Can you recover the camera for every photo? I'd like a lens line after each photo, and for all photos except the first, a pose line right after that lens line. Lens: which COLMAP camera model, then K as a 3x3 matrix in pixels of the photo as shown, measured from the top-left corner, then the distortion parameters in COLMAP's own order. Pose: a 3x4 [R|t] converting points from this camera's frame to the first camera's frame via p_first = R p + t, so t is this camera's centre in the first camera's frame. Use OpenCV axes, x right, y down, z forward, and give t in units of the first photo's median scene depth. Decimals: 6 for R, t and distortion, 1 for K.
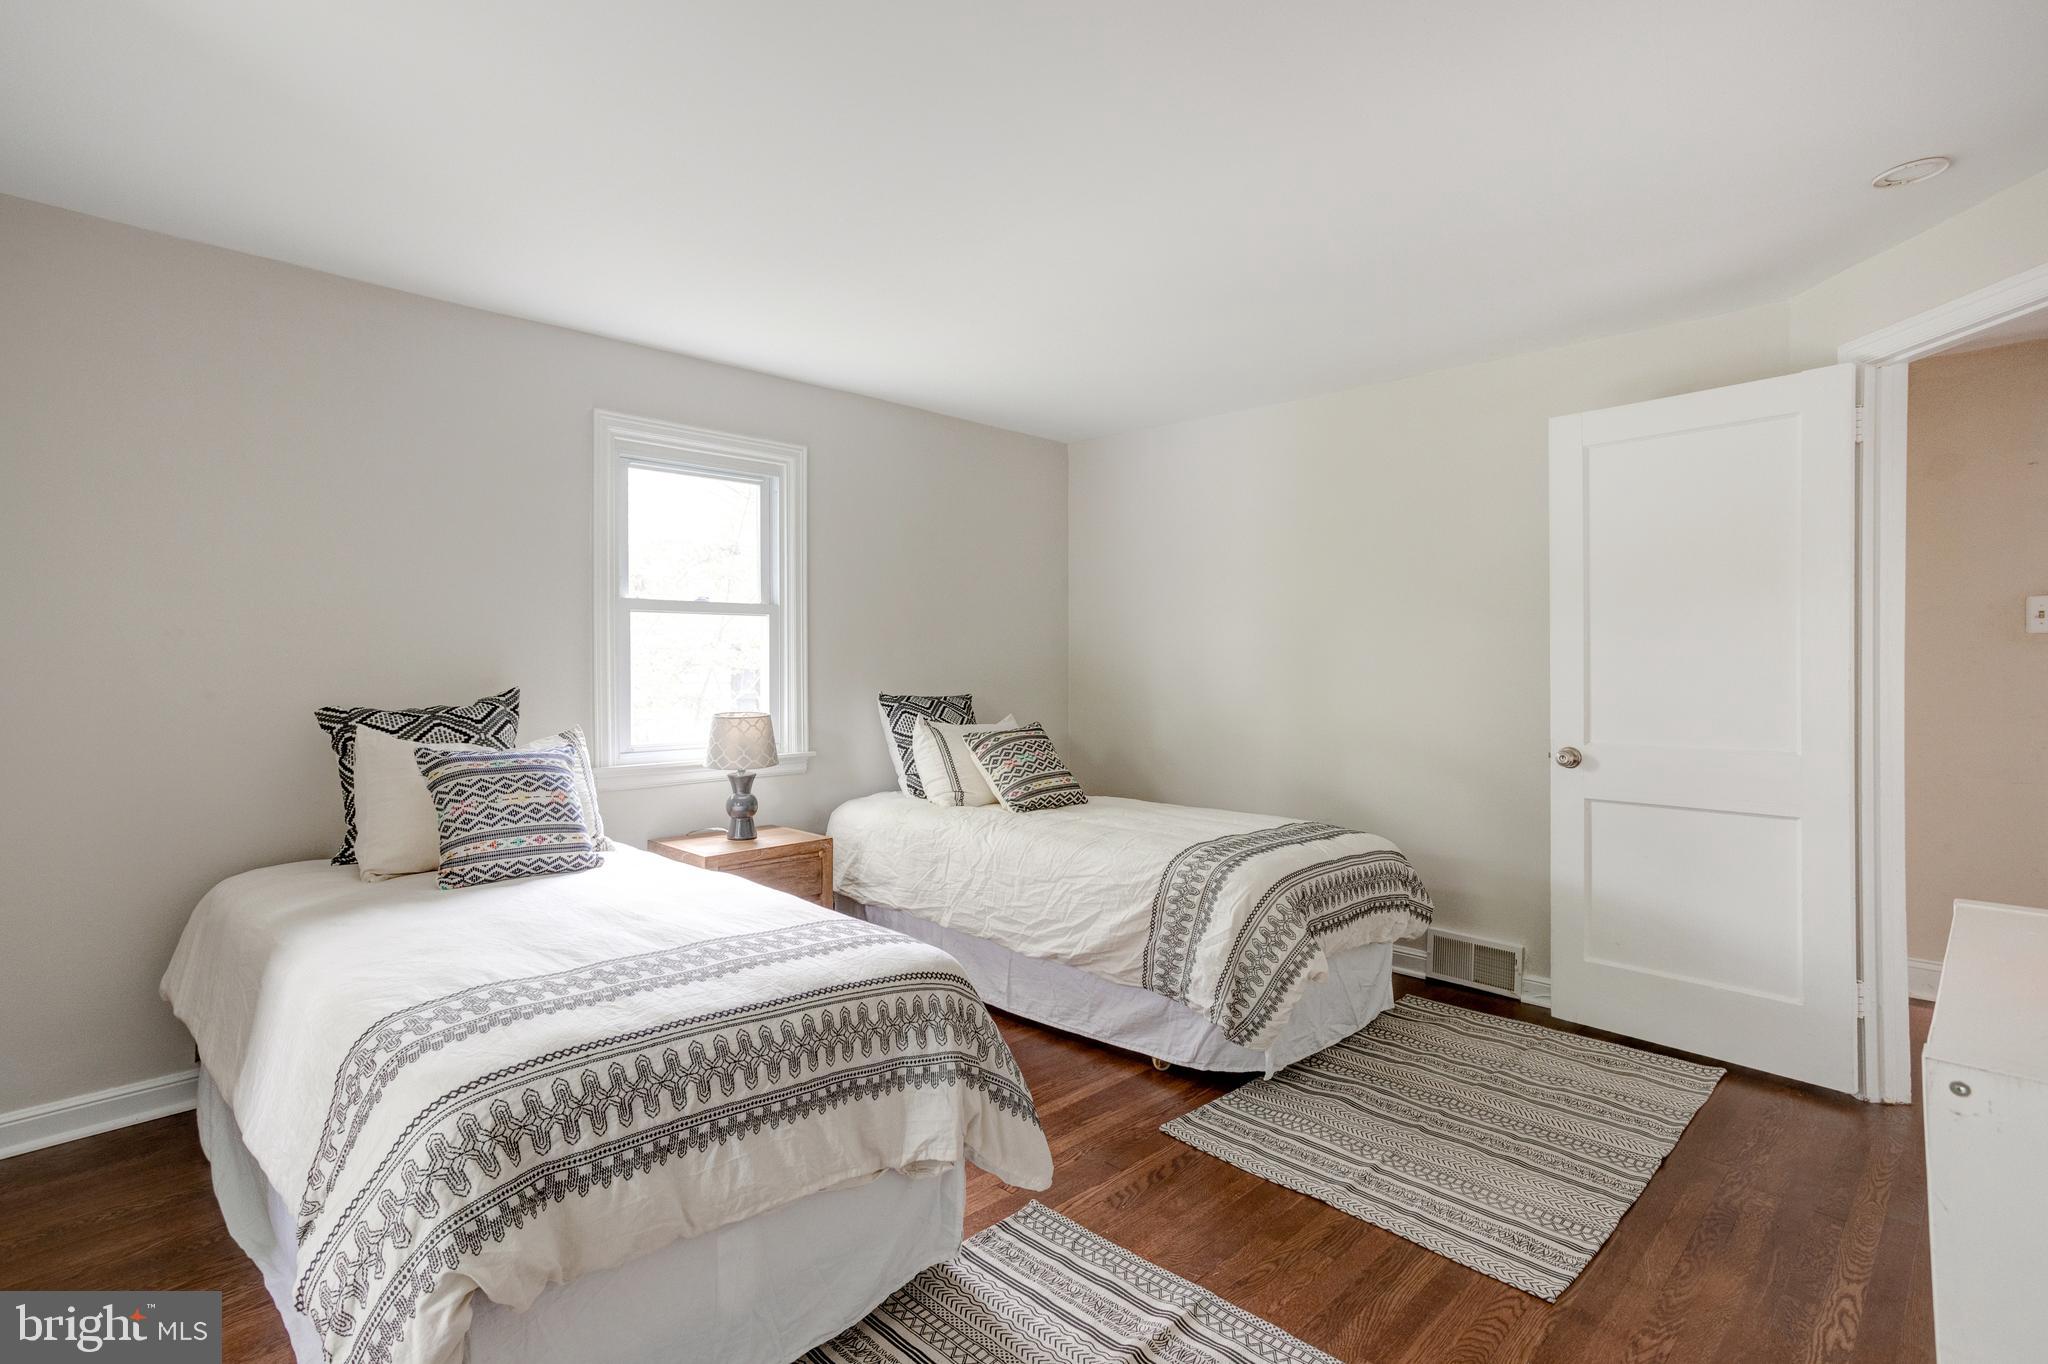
lens RADIAL K [[984.7, 0, 1019.4], [0, 984.7, 664.9], [0, 0, 1]] dist [-0.031143, 0.037822]
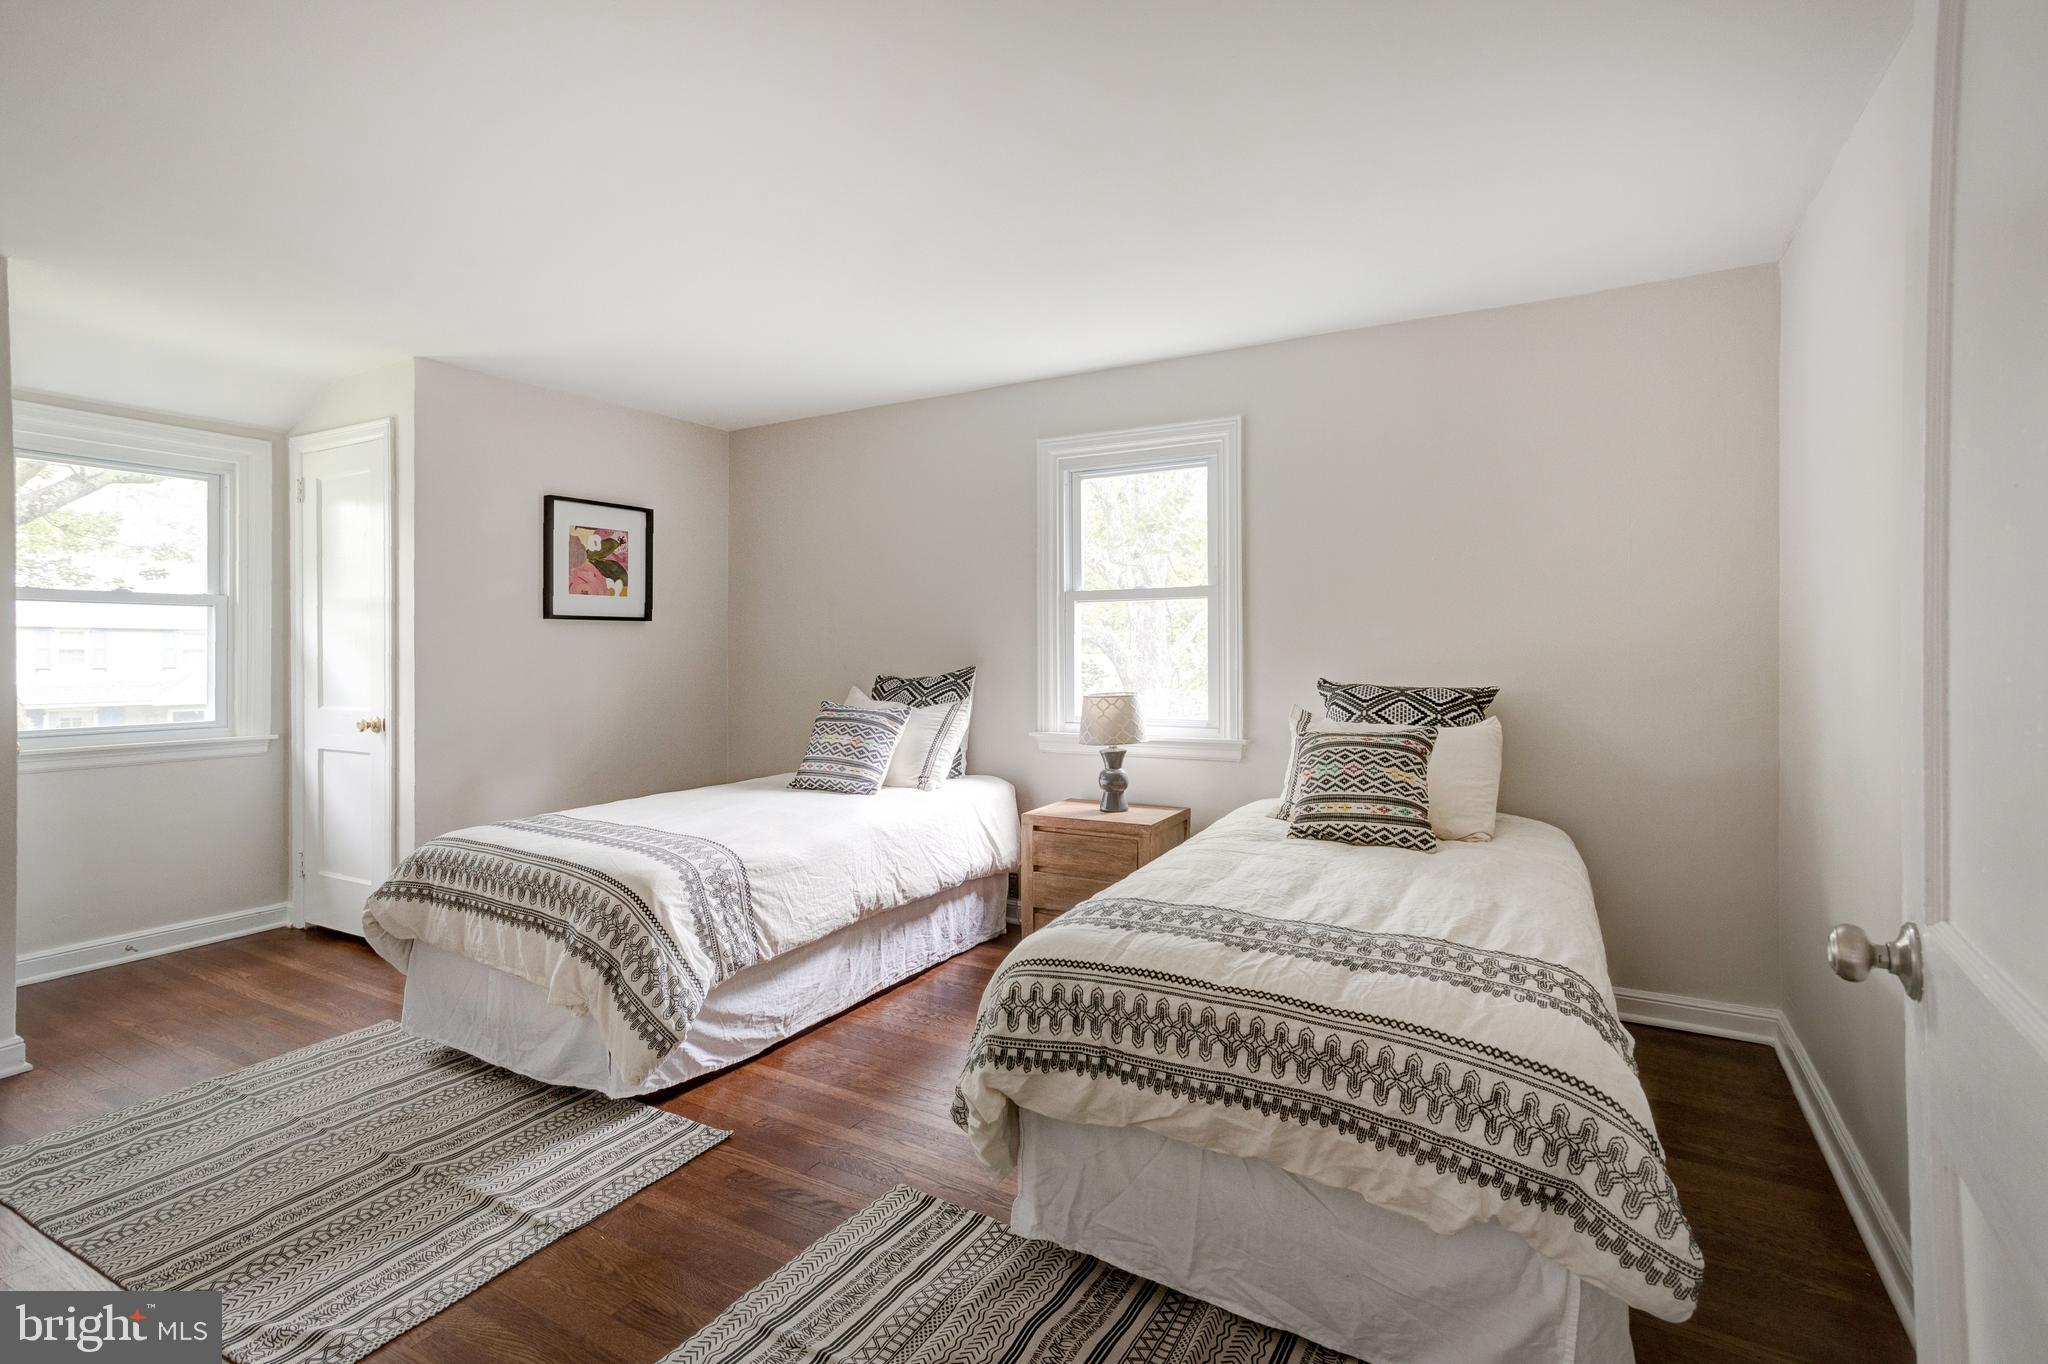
lens RADIAL K [[951.6, 0, 1027.9], [0, 951.6, 674.7], [0, 0, 1]] dist [-0.030231, 0.039055]
pose [[0.268934, 0.021710, -0.962914, 0.679451], [0.006712, 0.999679, 0.024413, 0.003374], [0.963135, -0.013028, 0.268702, 0.625515]]
